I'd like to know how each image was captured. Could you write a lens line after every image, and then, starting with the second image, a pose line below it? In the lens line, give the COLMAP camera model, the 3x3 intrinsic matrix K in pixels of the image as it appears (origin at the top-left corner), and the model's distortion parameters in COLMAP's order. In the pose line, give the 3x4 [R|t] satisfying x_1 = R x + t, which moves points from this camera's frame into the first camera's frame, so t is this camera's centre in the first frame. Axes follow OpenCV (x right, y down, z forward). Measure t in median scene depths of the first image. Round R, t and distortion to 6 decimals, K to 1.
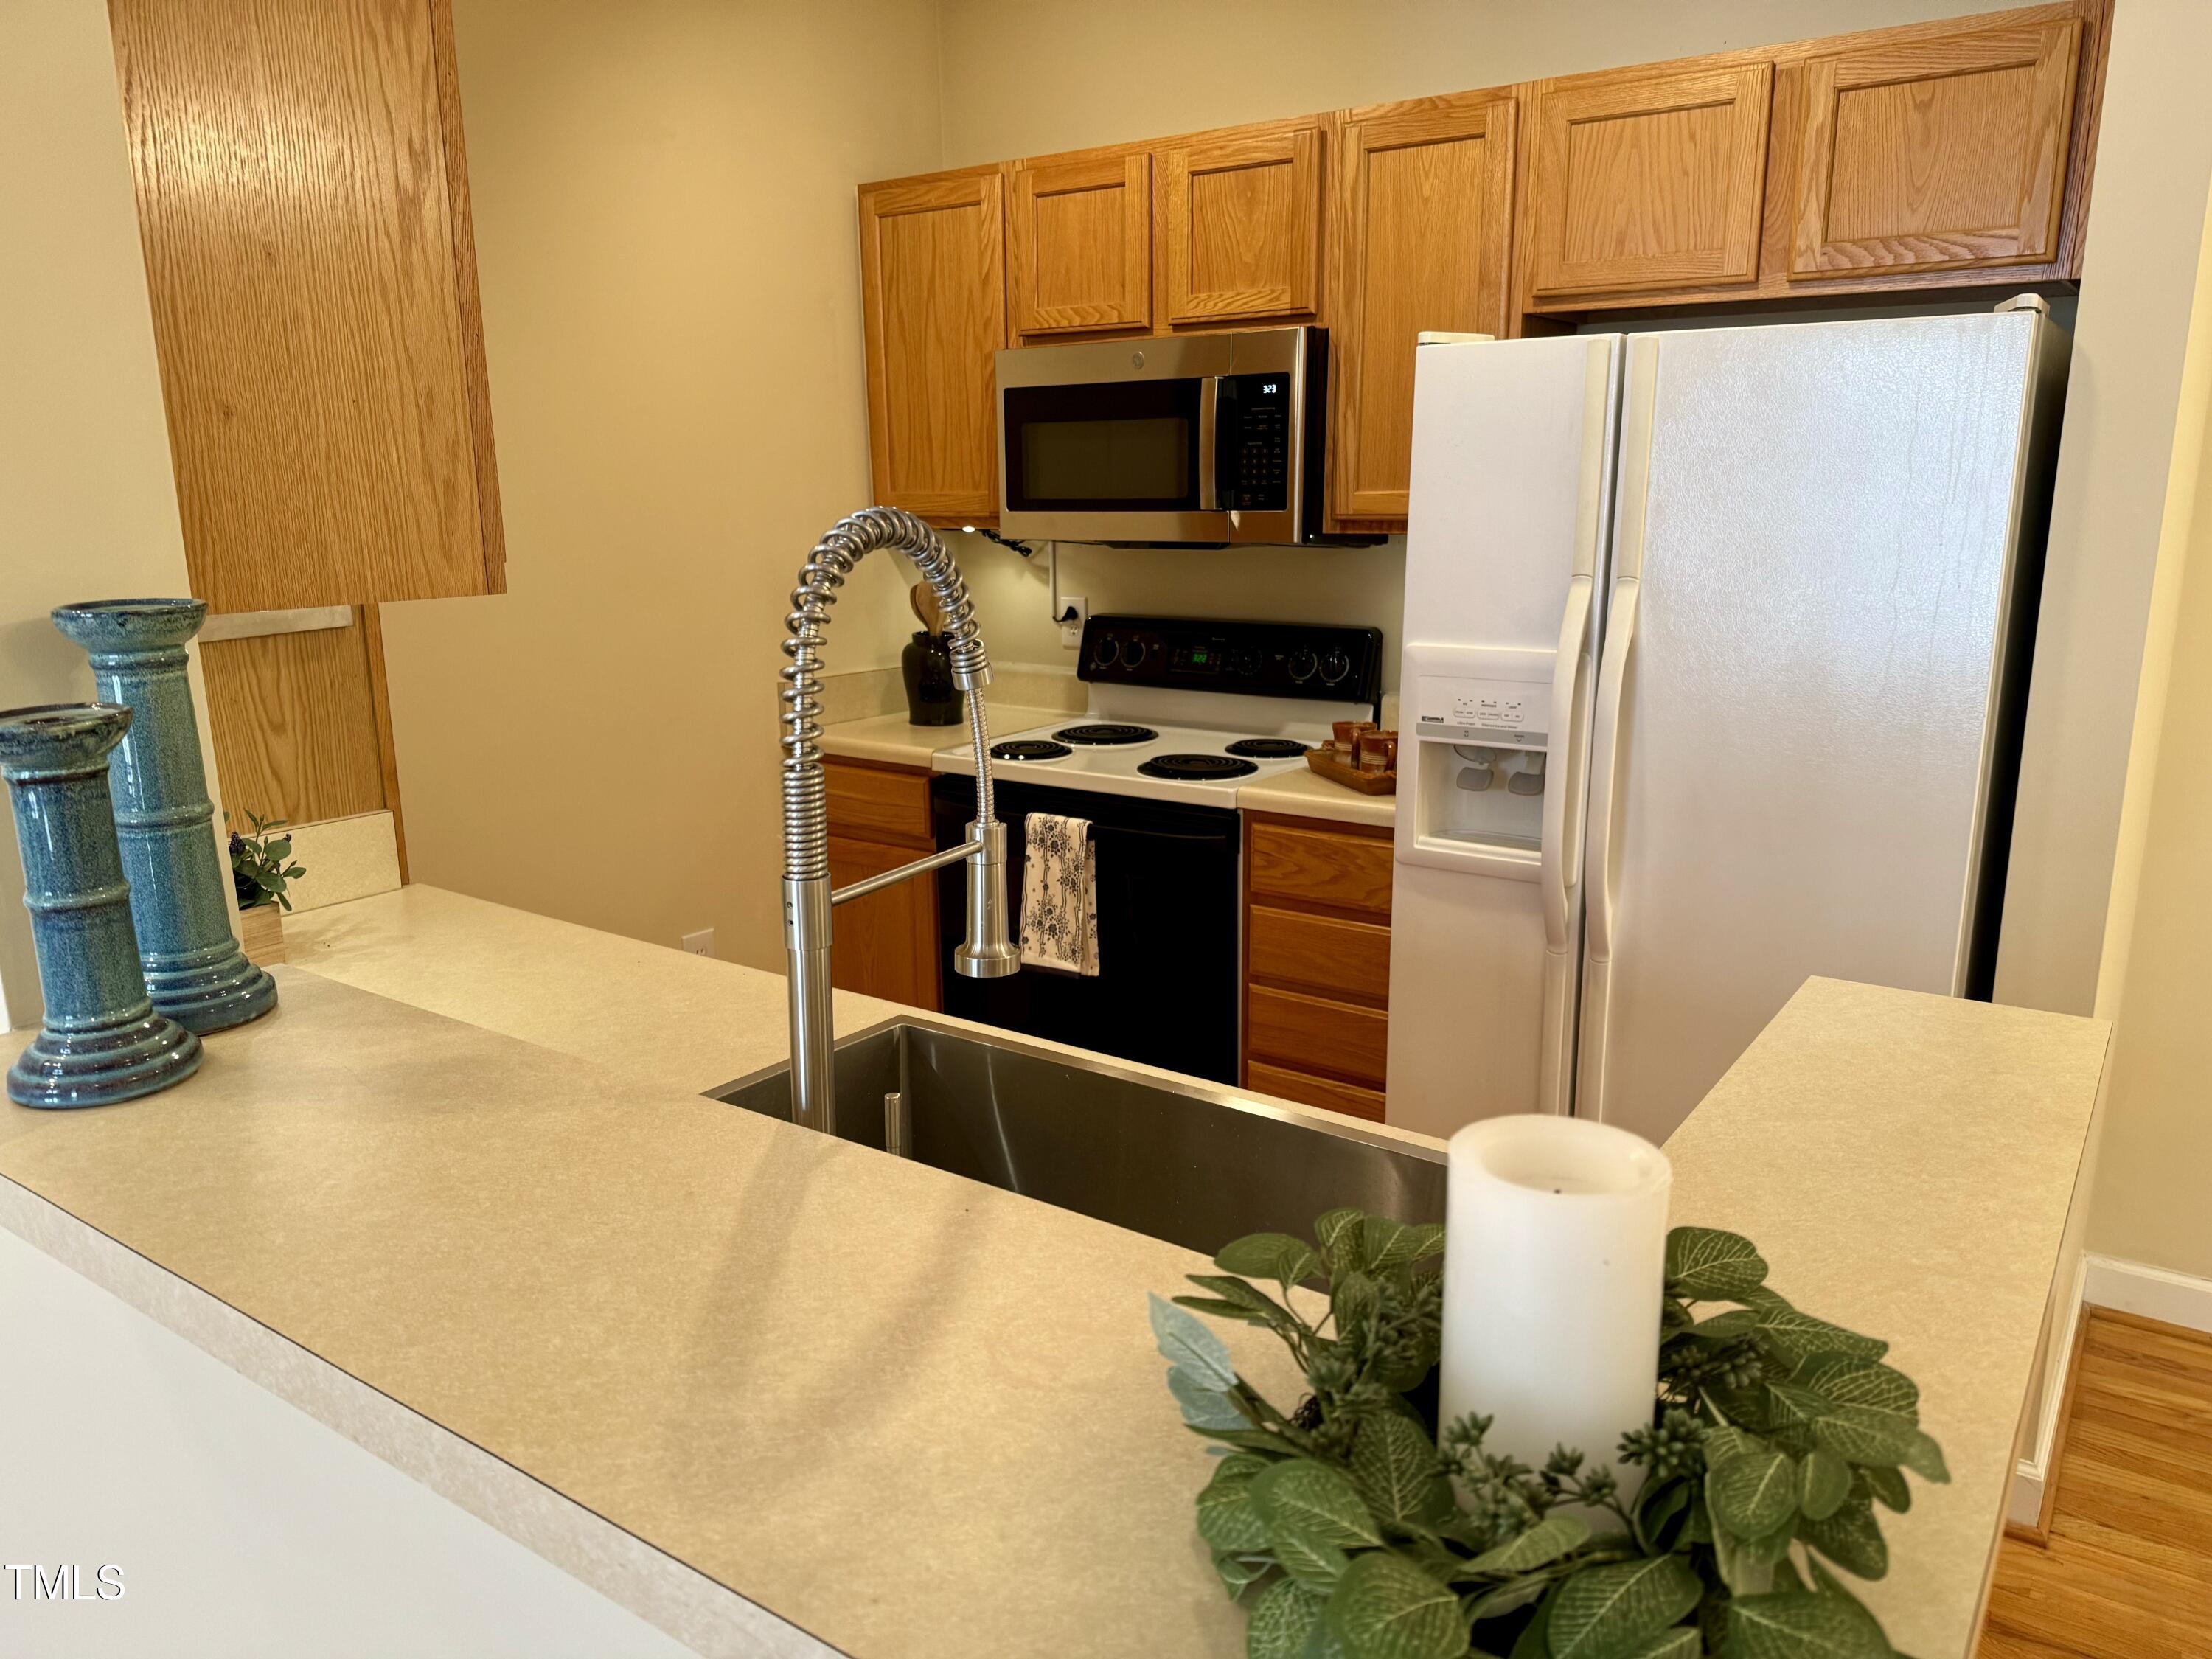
lens RADIAL K [[1546.8, 0, 1107.3], [0, 1546.8, 826.7], [0, 0, 1]] dist [0.030204, -0.019369]
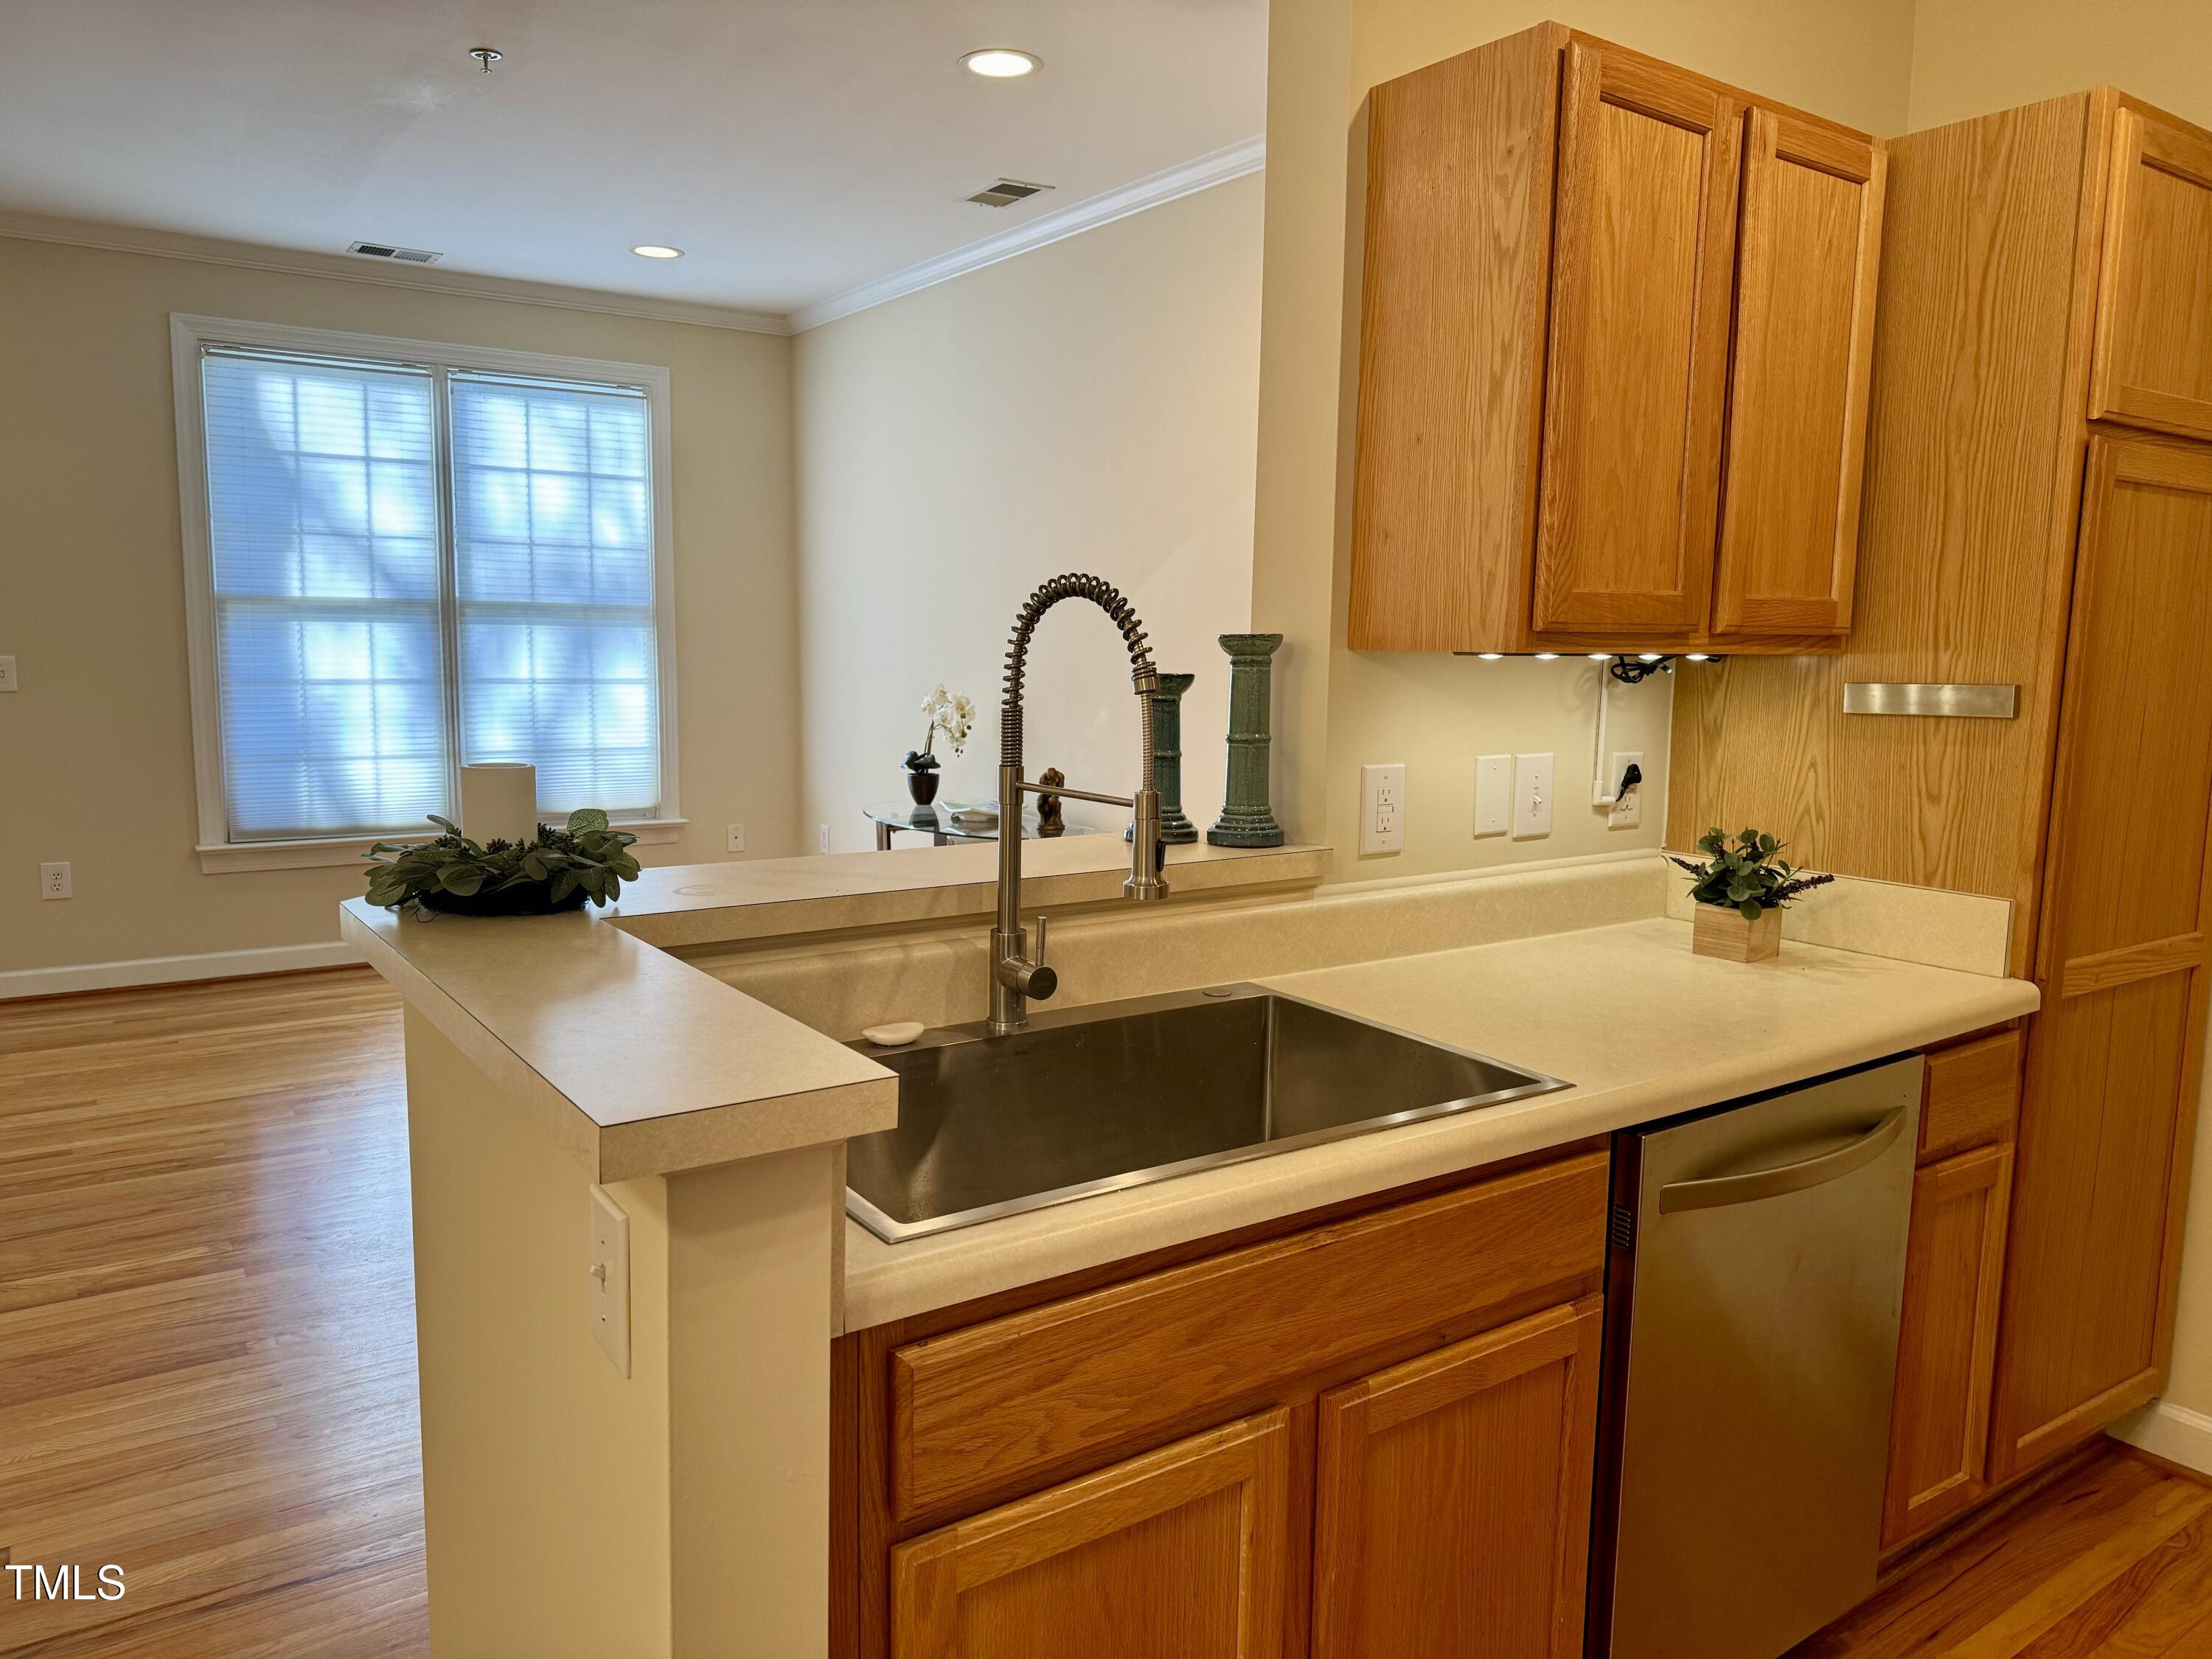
lens RADIAL K [[1546.8, 0, 1119.6], [0, 1546.8, 828.9], [0, 0, 1]] dist [0.030204, -0.019369]
pose [[-0.340992, 0.140187, -0.929555, 1.048400], [-0.218224, 0.950003, 0.223323, -0.242979], [0.914387, 0.279002, -0.293351, 1.177760]]
